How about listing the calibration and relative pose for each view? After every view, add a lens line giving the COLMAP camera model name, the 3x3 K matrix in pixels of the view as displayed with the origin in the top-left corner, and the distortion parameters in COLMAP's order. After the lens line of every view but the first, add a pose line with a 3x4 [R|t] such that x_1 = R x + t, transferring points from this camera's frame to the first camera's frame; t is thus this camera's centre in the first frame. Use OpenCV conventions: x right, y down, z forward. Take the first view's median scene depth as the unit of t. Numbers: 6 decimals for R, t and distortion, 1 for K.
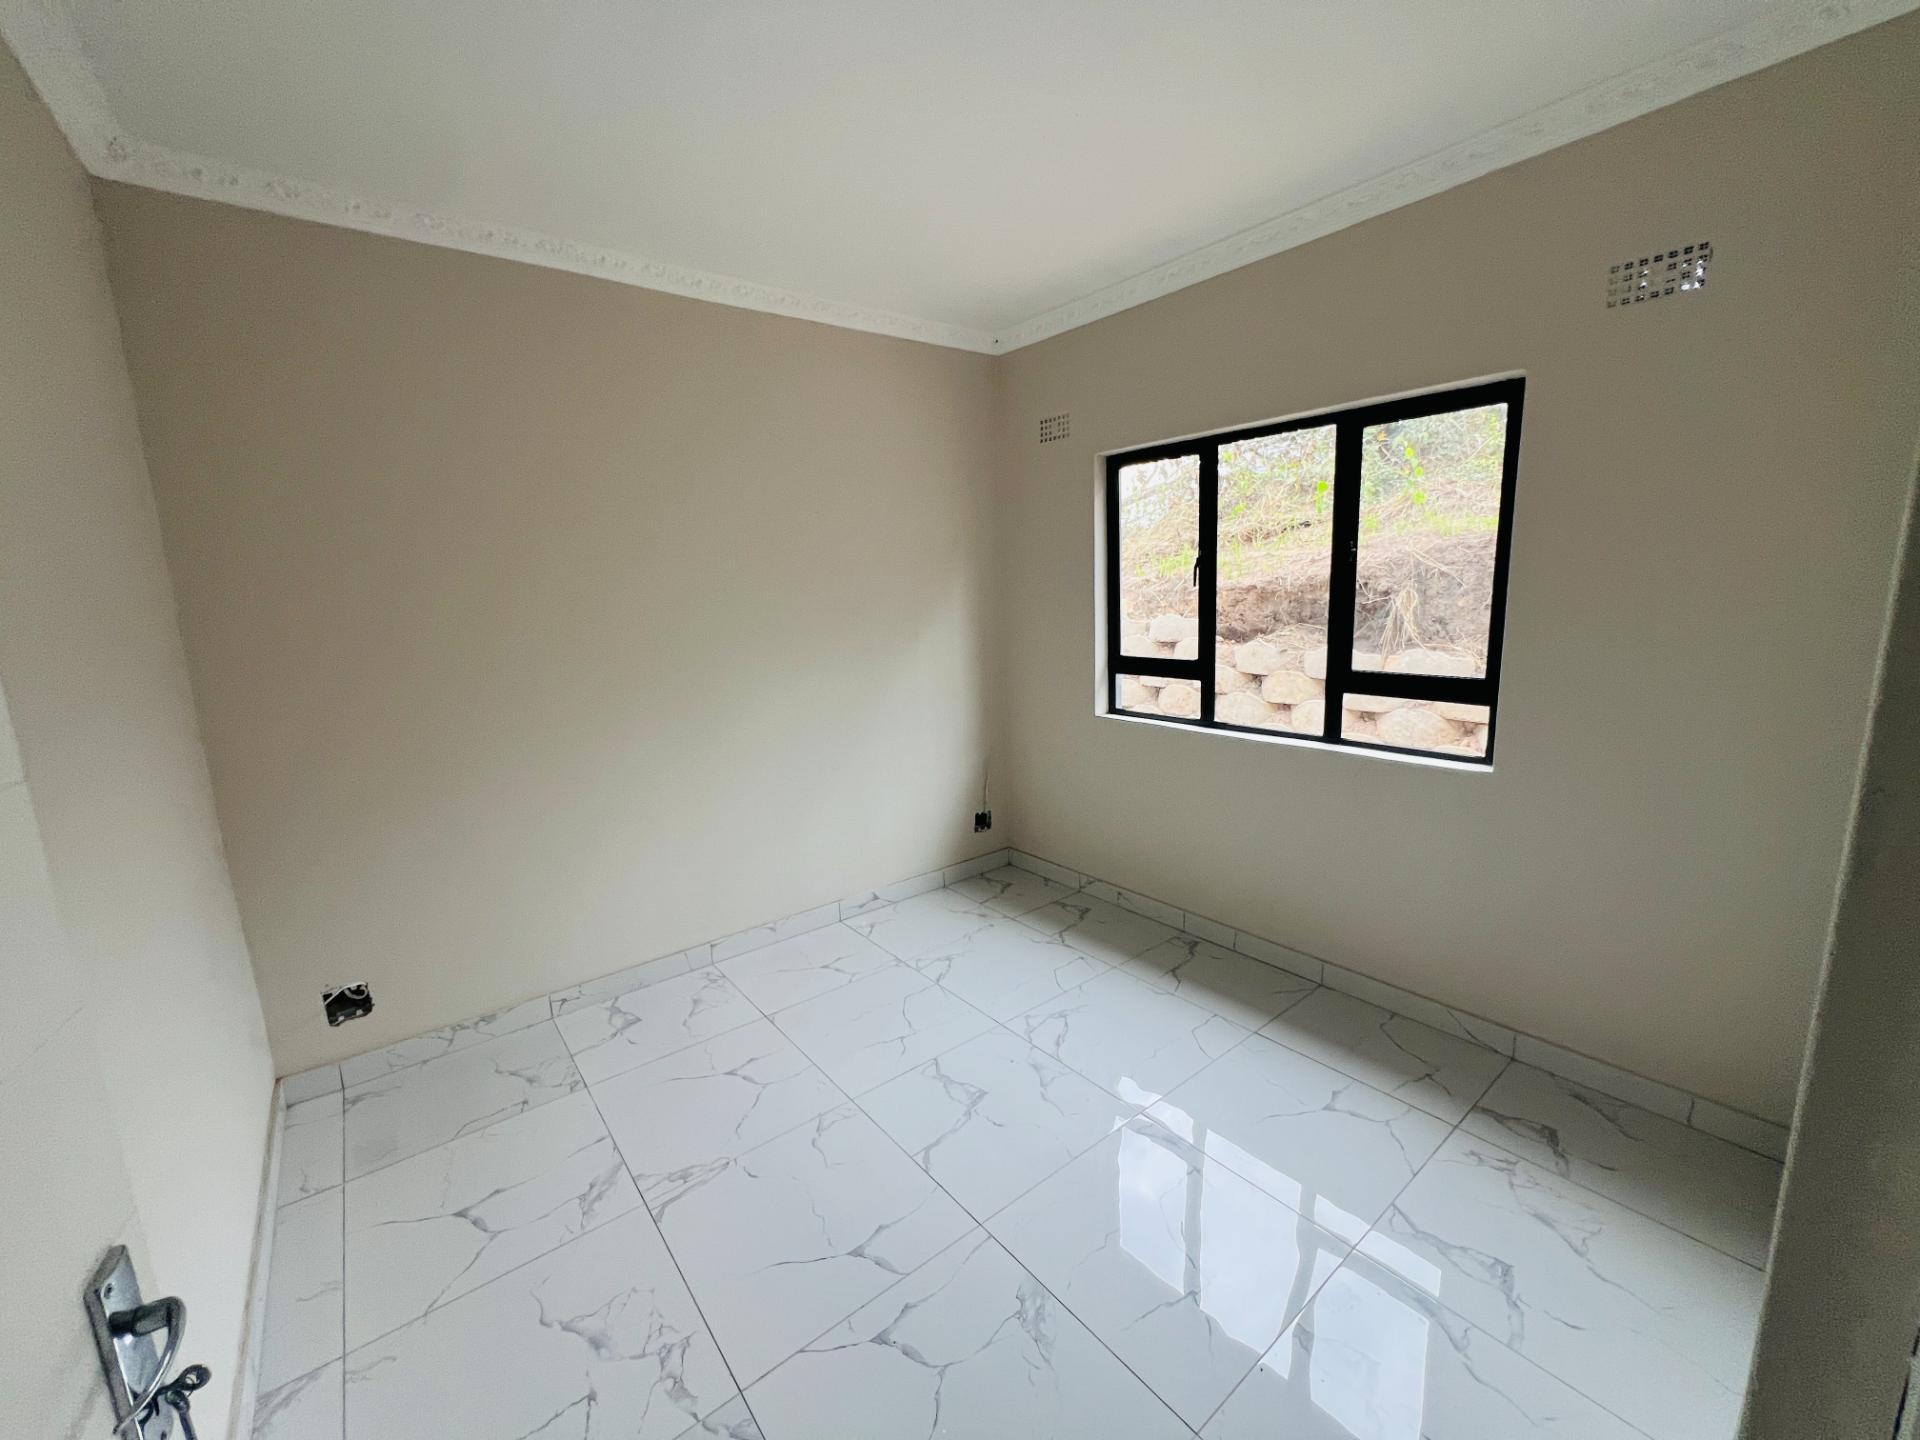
lens RADIAL K [[763.5, 0, 966.1], [0, 763.5, 720.2], [0, 0, 1]] dist [-0.002240, 0.000472]
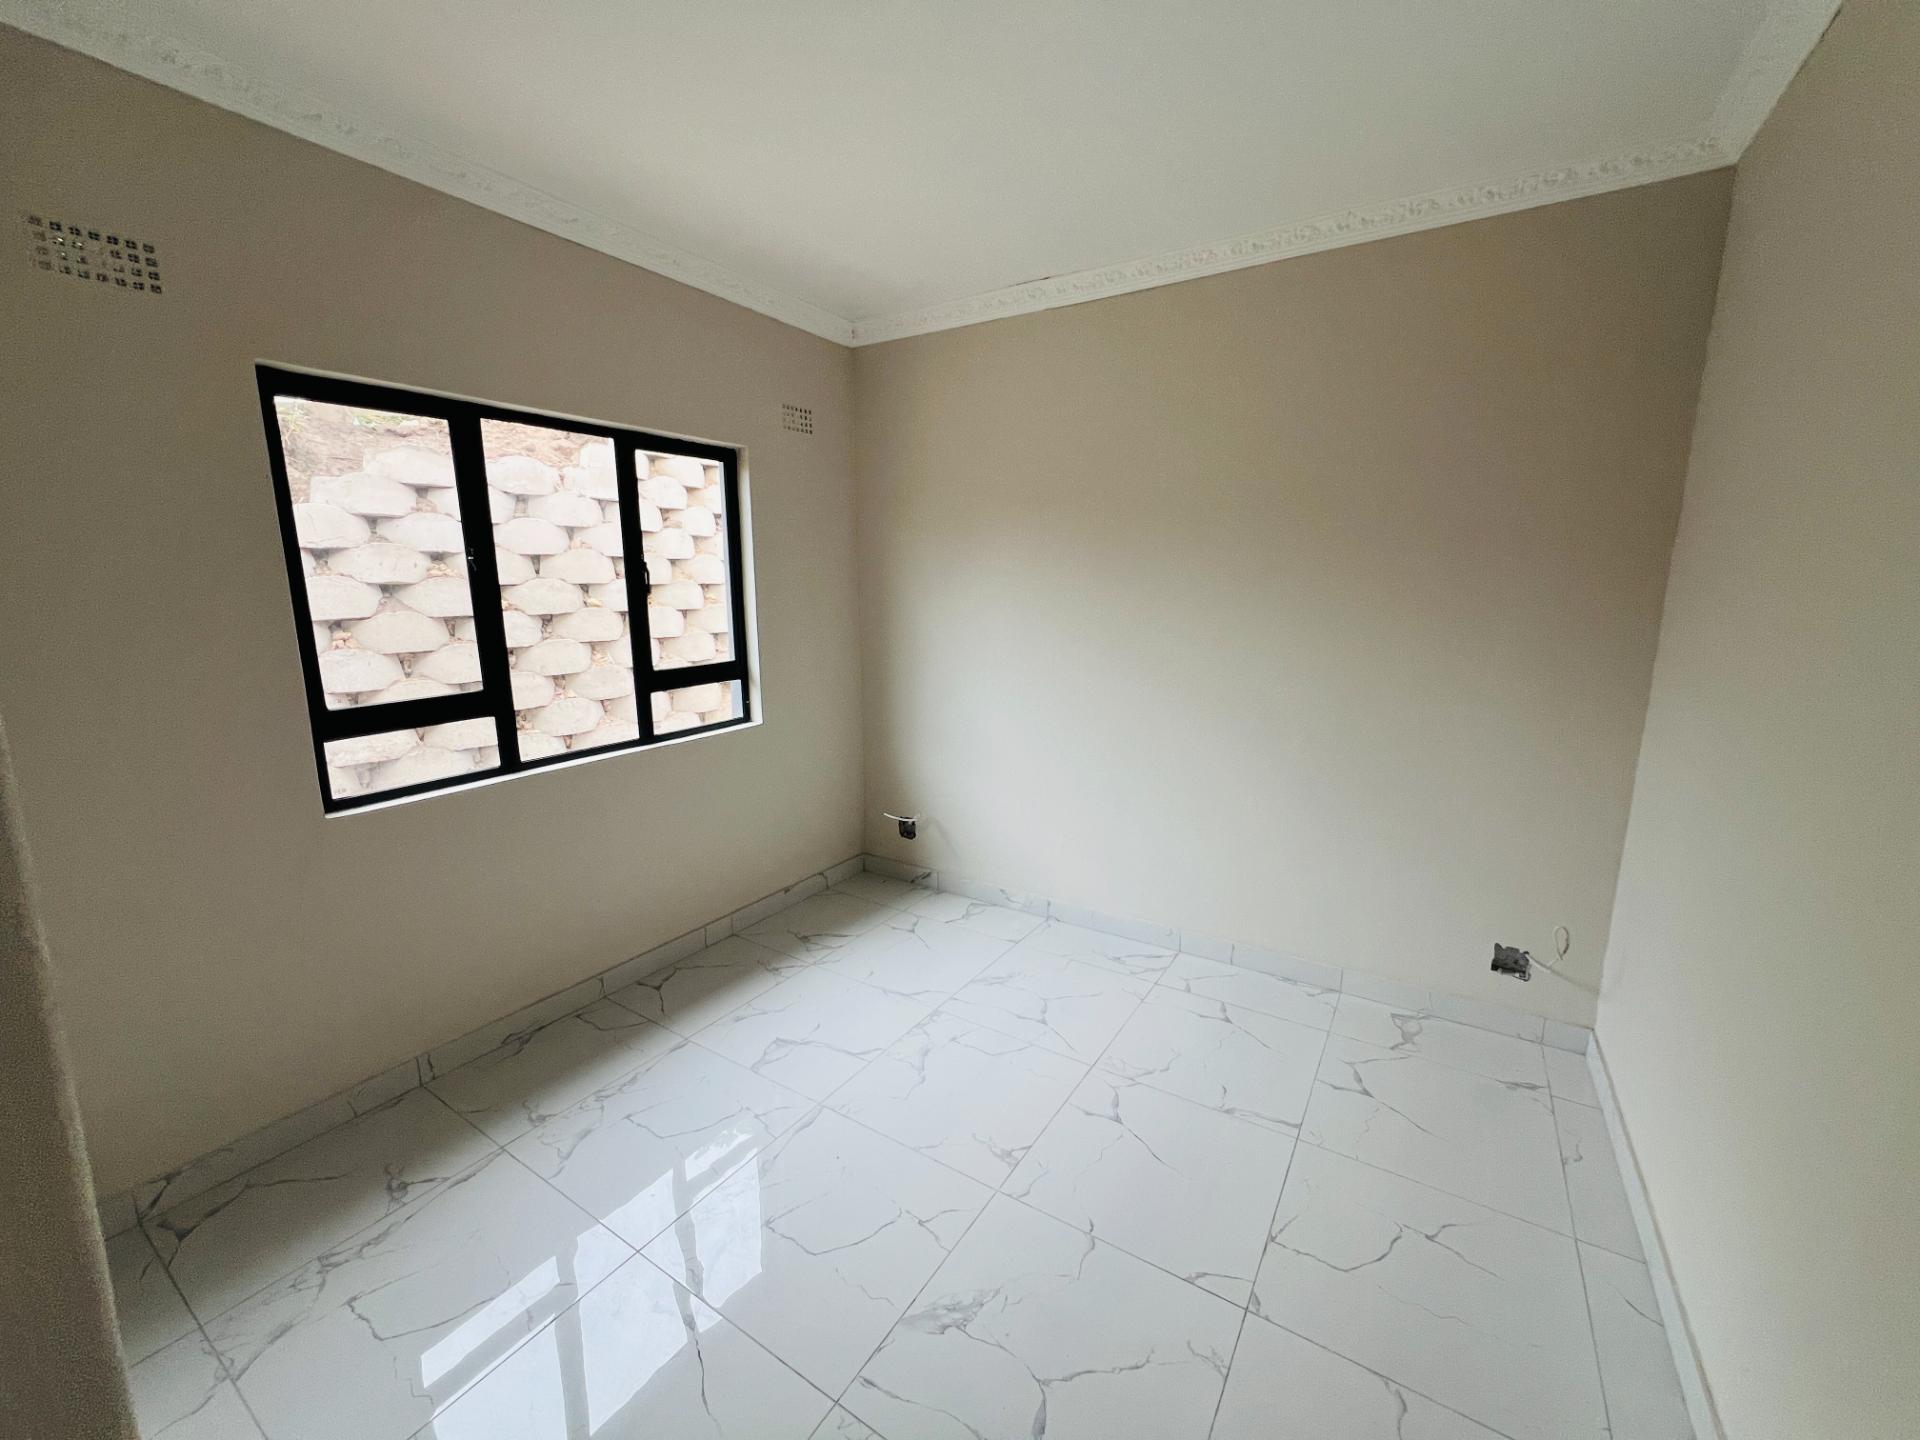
lens RADIAL K [[763.5, 0, 962.8], [0, 763.5, 727.9], [0, 0, 1]] dist [-0.002240, 0.000472]
pose [[-0.298363, -0.148479, 0.942833, -0.660149], [0.186799, 0.959638, 0.210239, -0.129824], [-0.935995, 0.238848, -0.258585, 0.860789]]
